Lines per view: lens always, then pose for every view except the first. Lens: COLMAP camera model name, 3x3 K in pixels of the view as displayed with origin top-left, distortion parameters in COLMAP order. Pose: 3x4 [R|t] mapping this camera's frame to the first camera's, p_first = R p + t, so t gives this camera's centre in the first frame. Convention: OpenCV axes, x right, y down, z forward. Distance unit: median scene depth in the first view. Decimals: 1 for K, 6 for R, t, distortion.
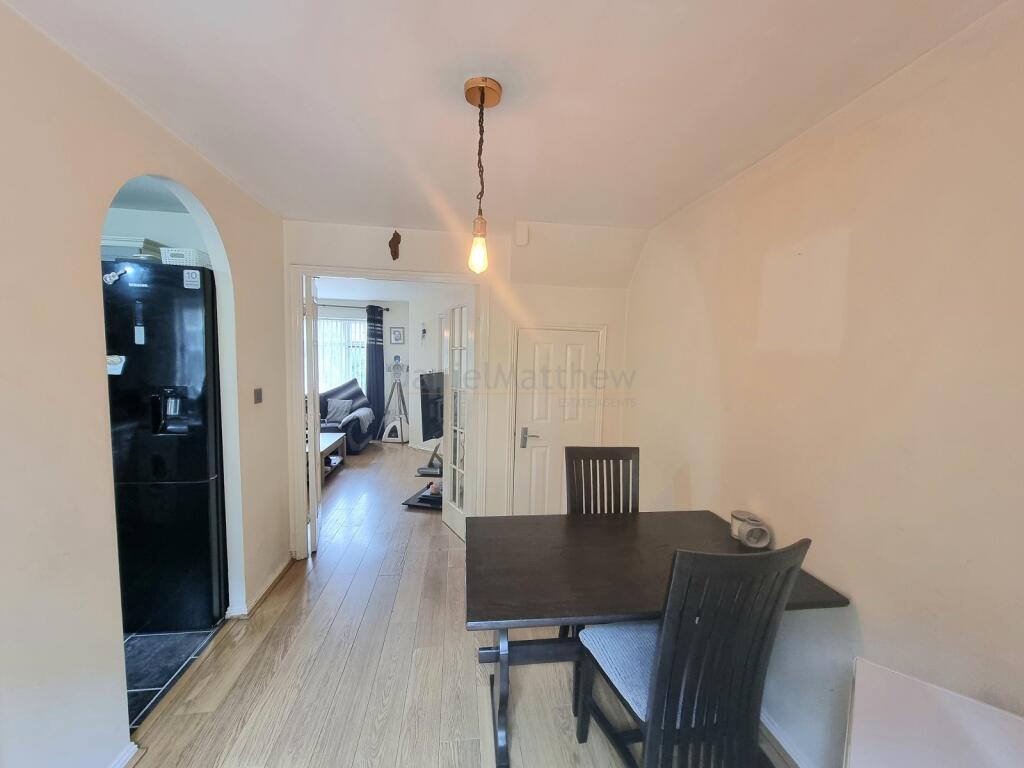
lens RADIAL K [[418.6, 0, 511.6], [0, 418.6, 396.2], [0, 0, 1]] dist [0.000194, -0.000034]
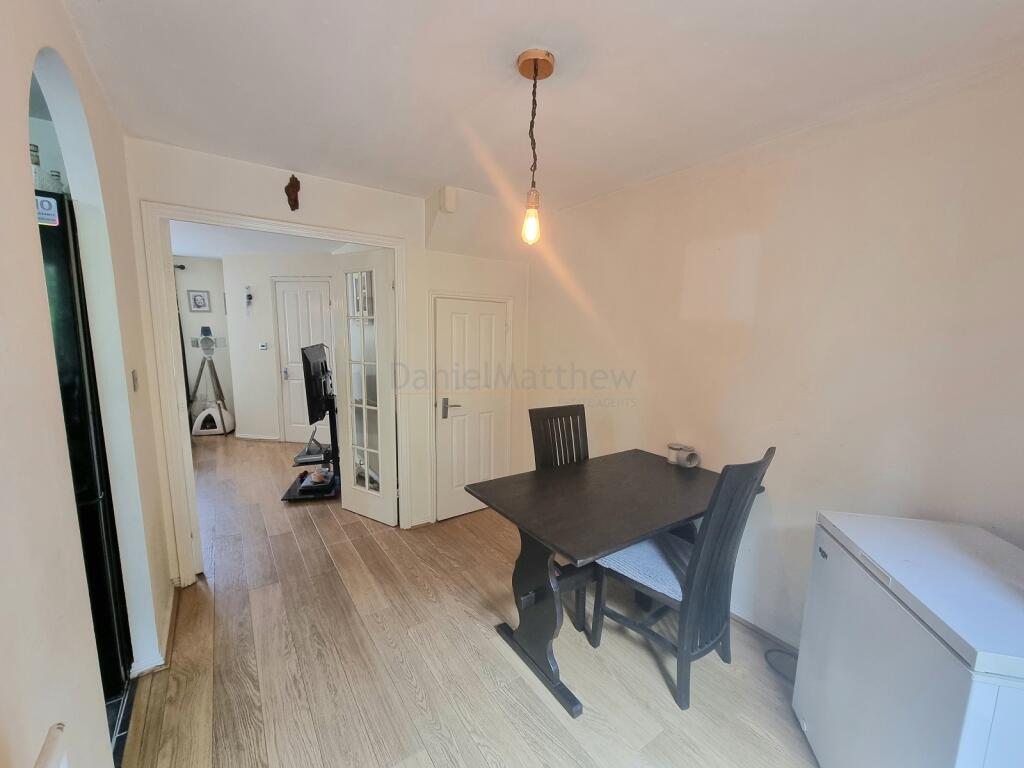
lens RADIAL K [[420.7, 0, 517.7], [0, 420.7, 394.7], [0, 0, 1]] dist [-0.002944, -0.000270]
pose [[0.890224, -0.075048, 0.449299, -0.386943], [0.046239, 0.996128, 0.074769, -0.000455], [-0.453170, -0.045786, 0.890247, 0.041815]]
